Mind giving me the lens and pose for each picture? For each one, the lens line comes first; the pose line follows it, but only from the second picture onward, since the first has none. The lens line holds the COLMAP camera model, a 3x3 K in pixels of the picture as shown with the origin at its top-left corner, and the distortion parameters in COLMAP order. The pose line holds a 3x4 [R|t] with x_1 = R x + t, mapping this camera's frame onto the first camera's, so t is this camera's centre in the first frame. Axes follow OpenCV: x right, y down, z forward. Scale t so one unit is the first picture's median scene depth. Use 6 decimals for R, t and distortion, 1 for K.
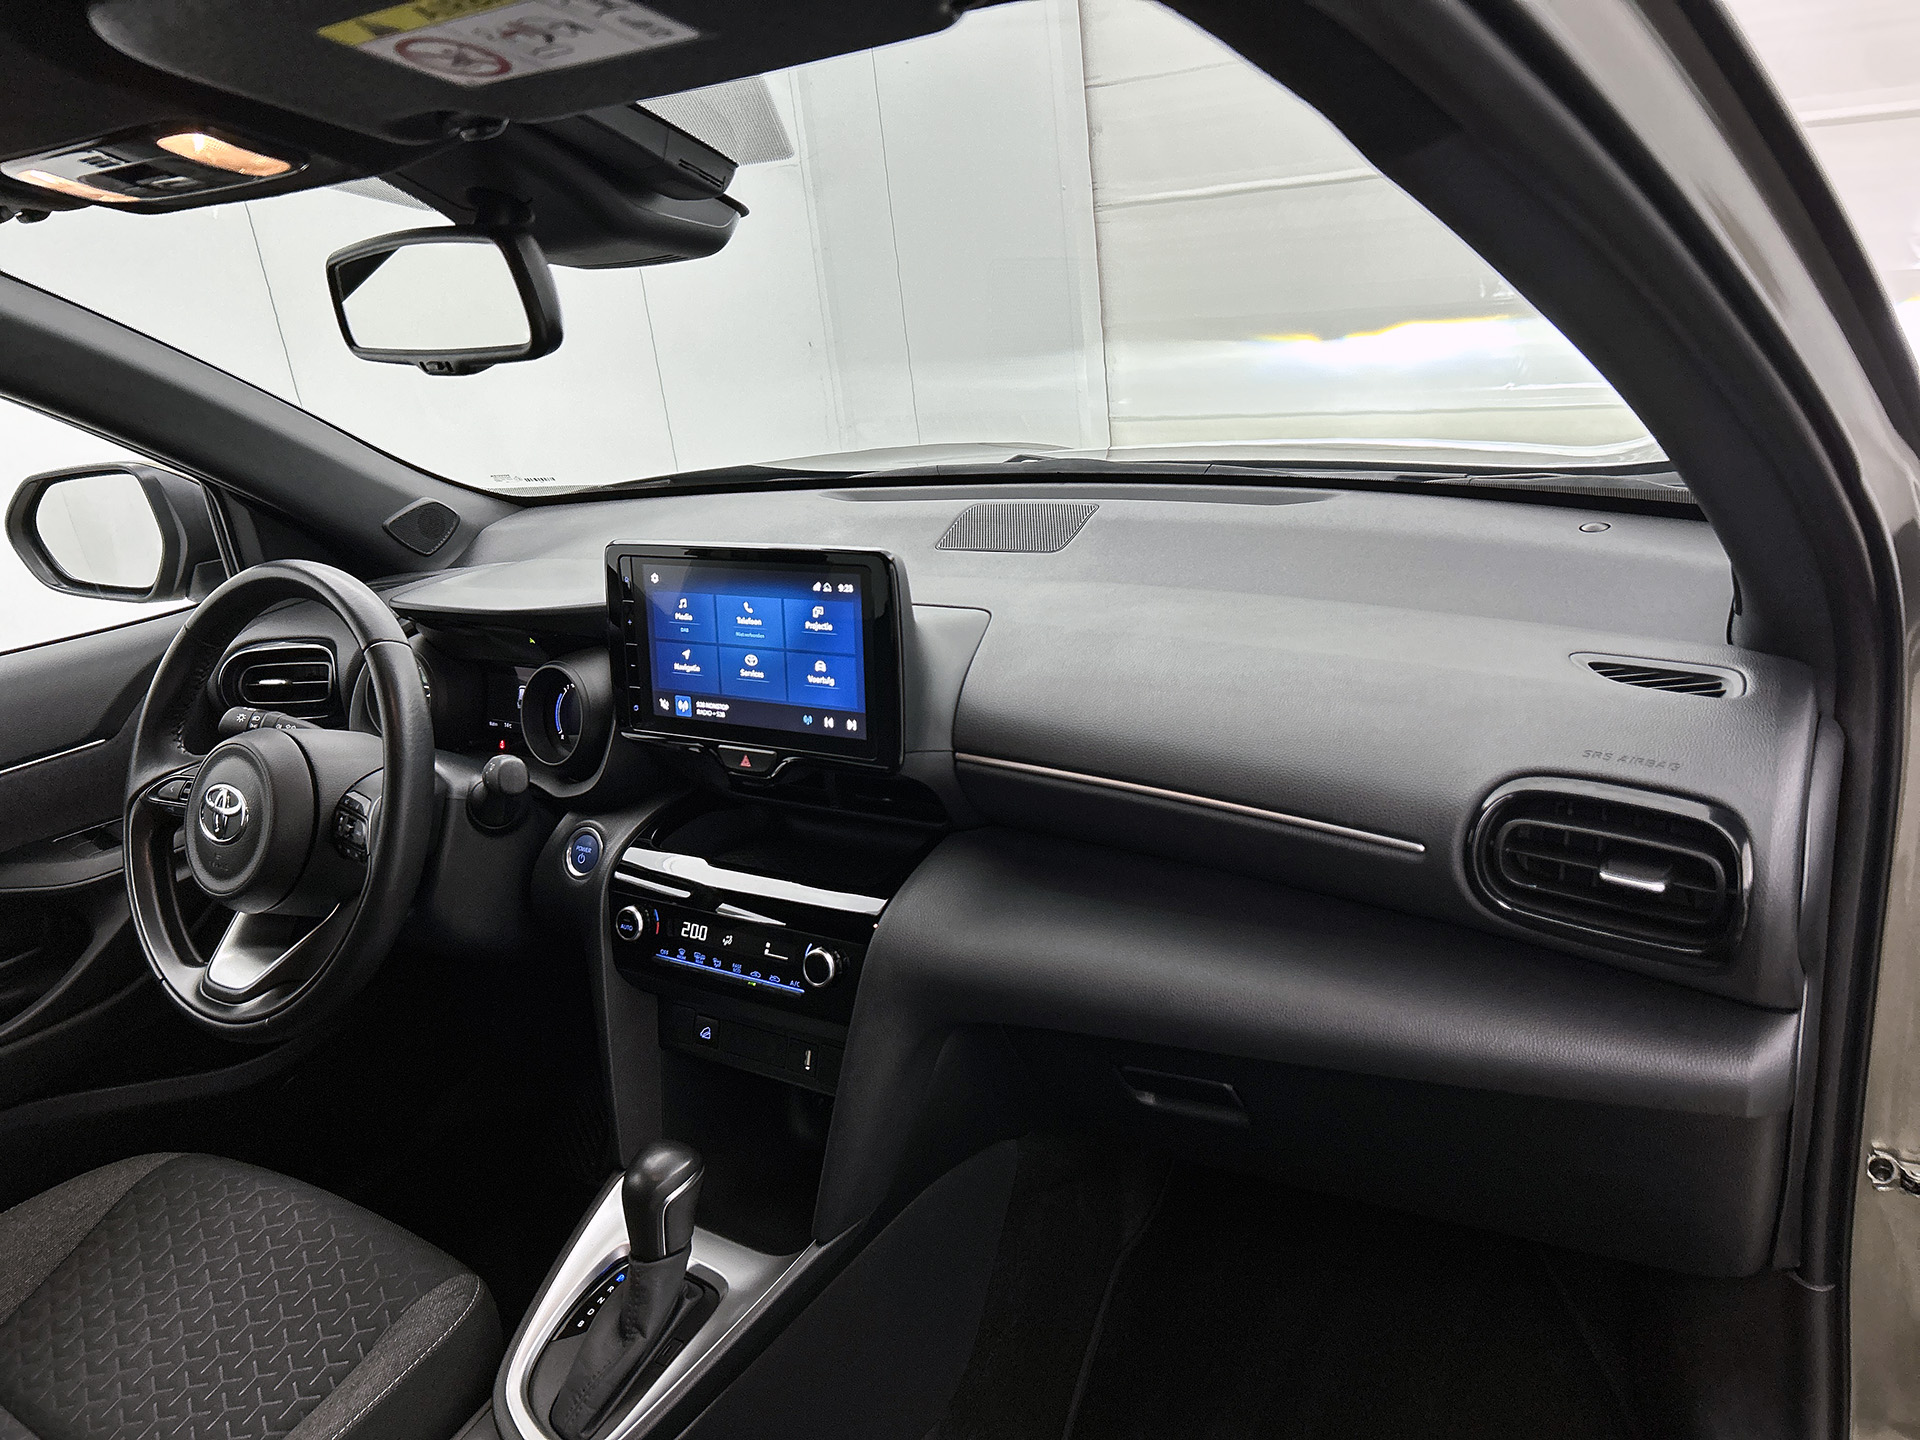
lens RADIAL K [[1513.7, 0, 945.3], [0, 1513.7, 719.8], [0, 0, 1]] dist [0.060692, -0.065273]
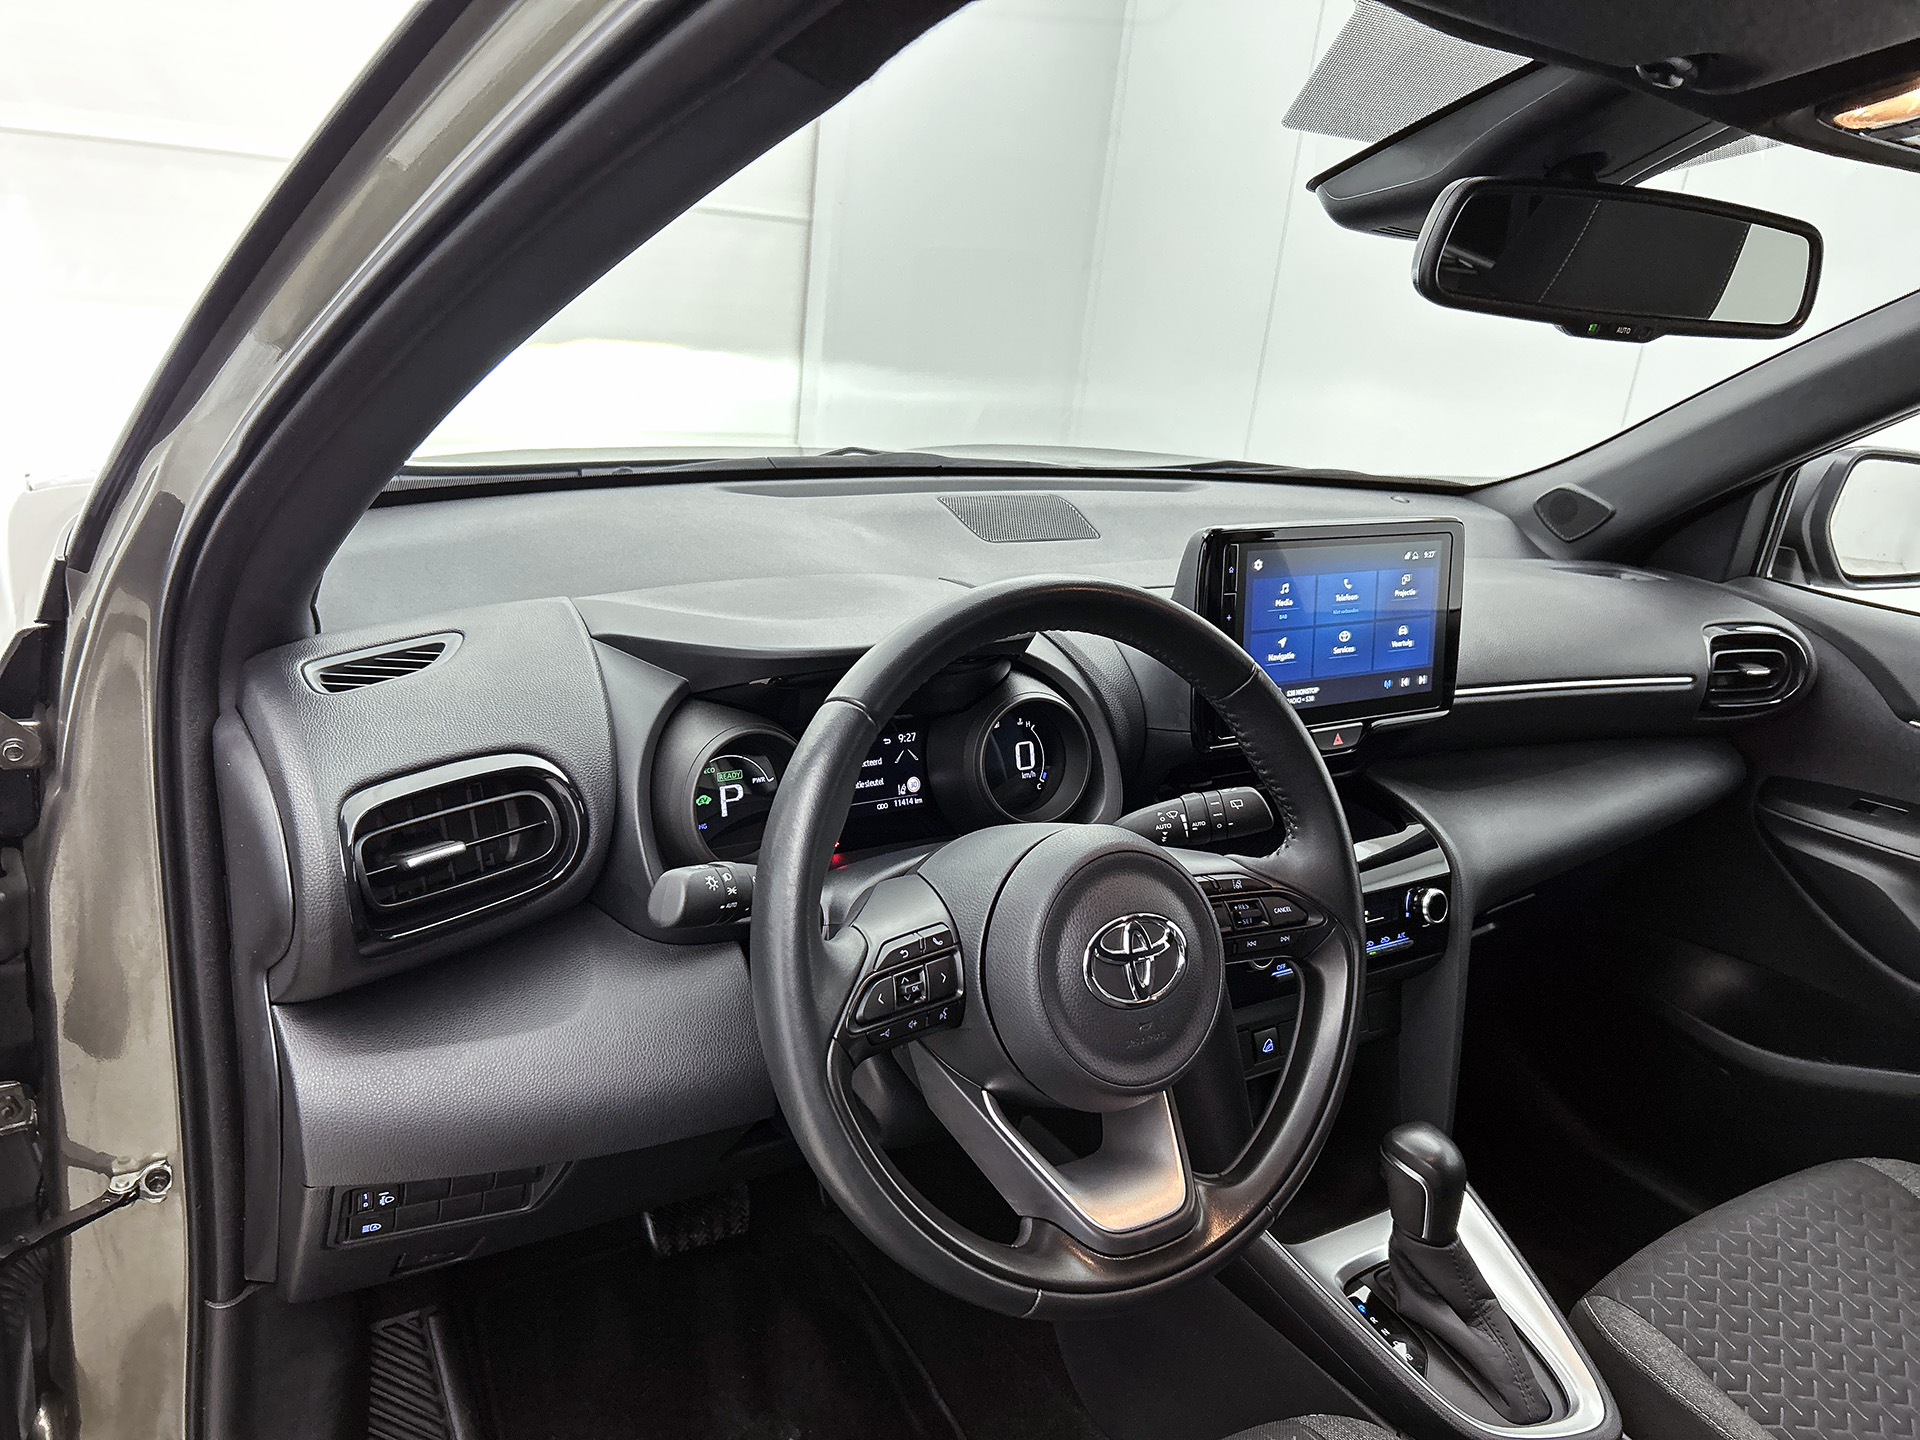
lens RADIAL K [[1513.7, 0, 1018.4], [0, 1513.7, 715.8], [0, 0, 1]] dist [0.060692, -0.065273]
pose [[0.343074, -0.142521, 0.928433, -1.126415], [0.165722, 0.982101, 0.089522, -0.111824], [-0.924574, 0.123150, 0.360552, 0.831216]]
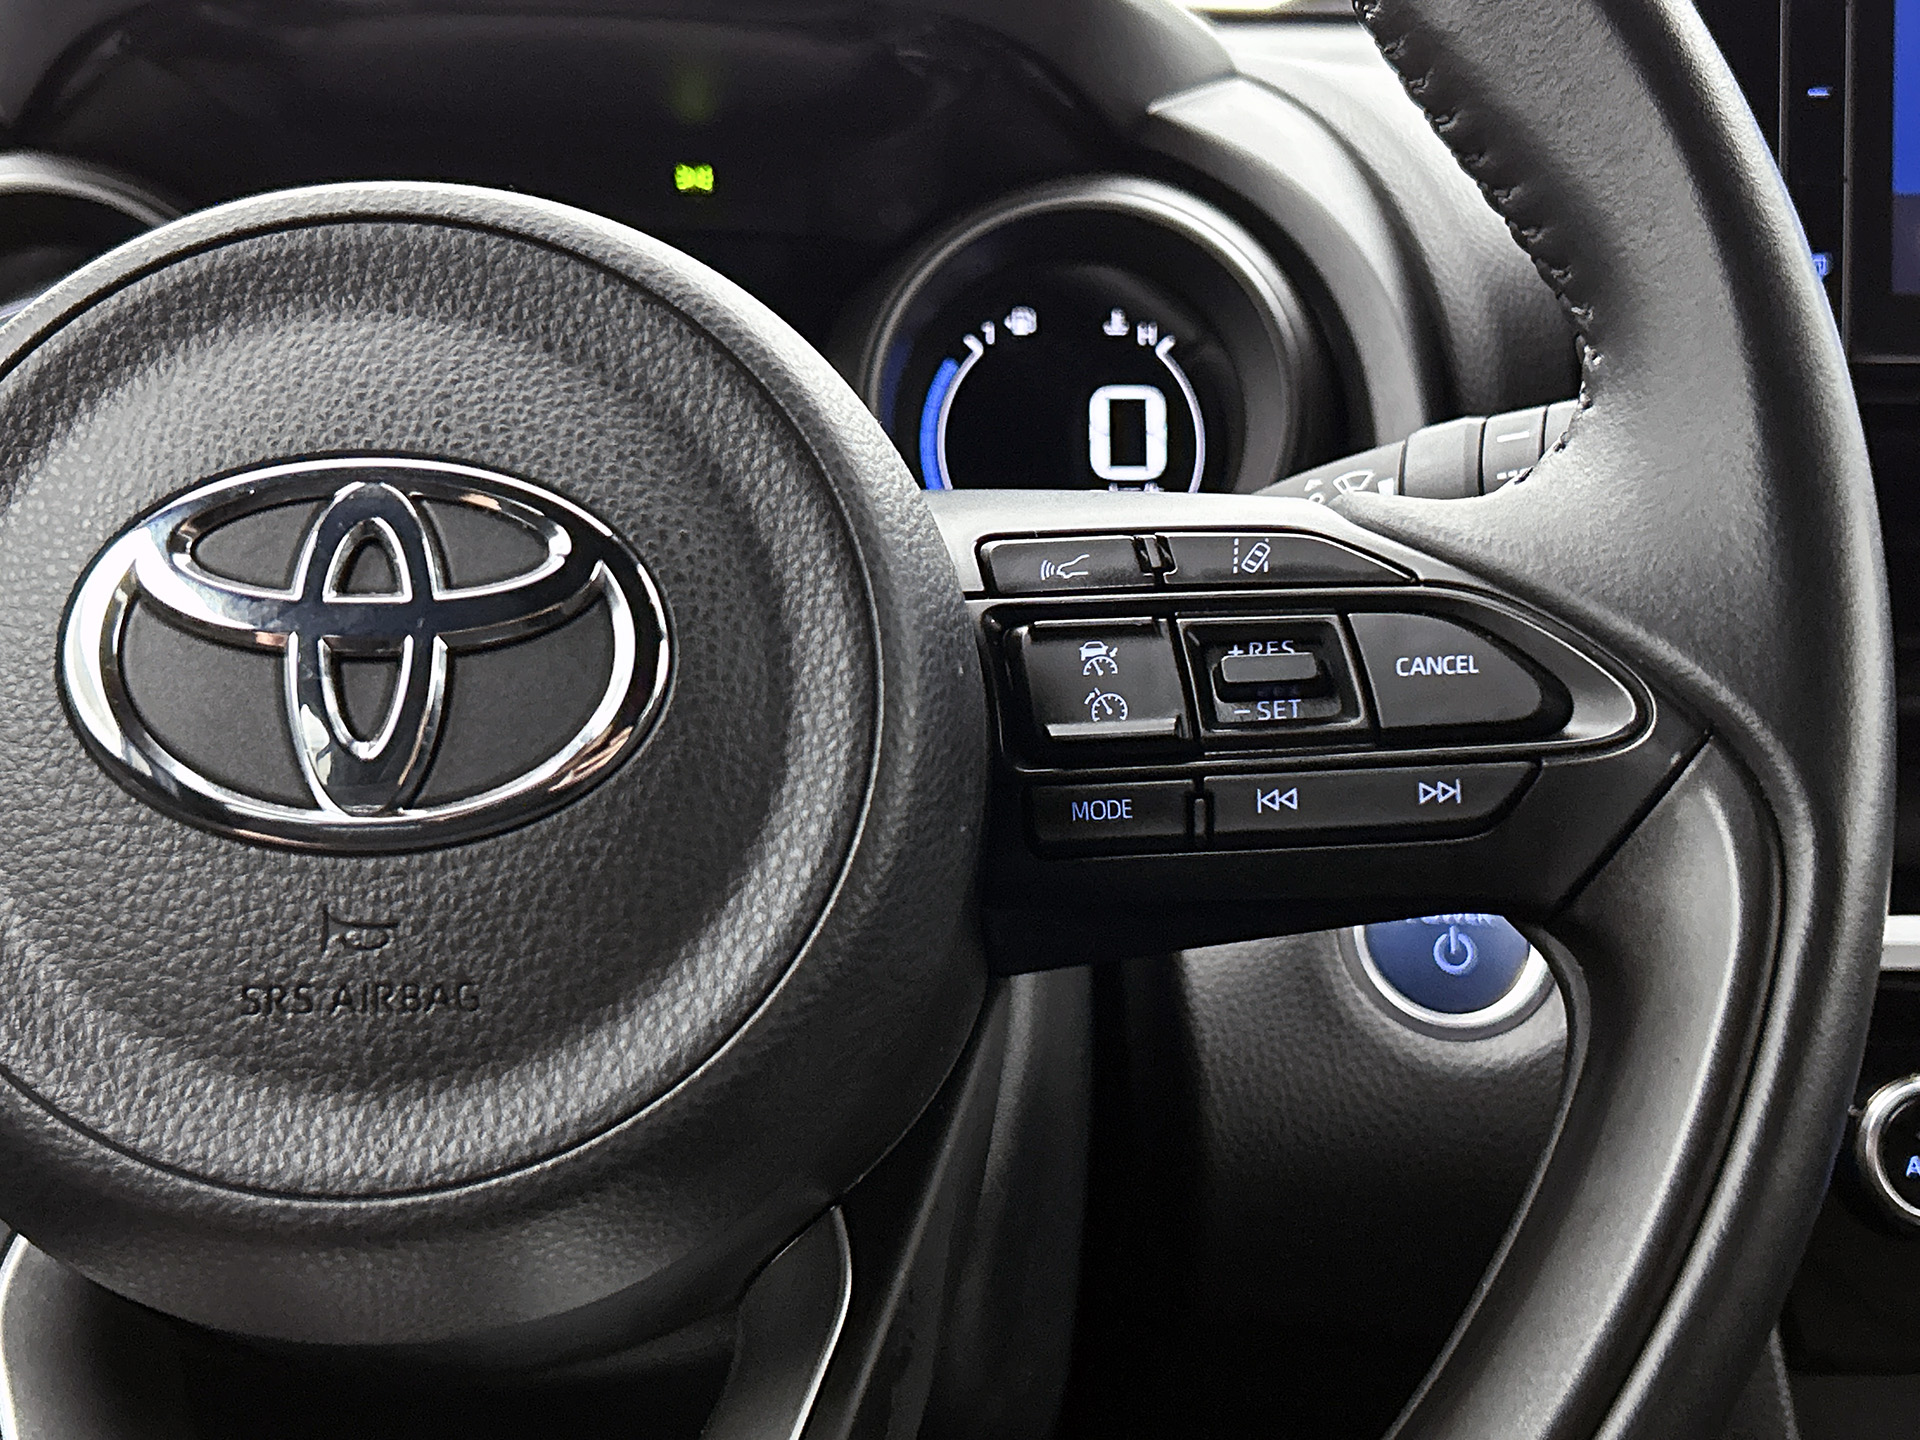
lens RADIAL K [[2720.7, 0, 964.4], [0, 2720.7, 704.1], [0, 0, 1]] dist [0.102125, 0.000000]
pose [[0.768426, 0.003944, 0.639927, -0.627431], [0.105523, 0.985512, -0.132785, 0.112115], [-0.631179, 0.169562, 0.756876, 0.797703]]
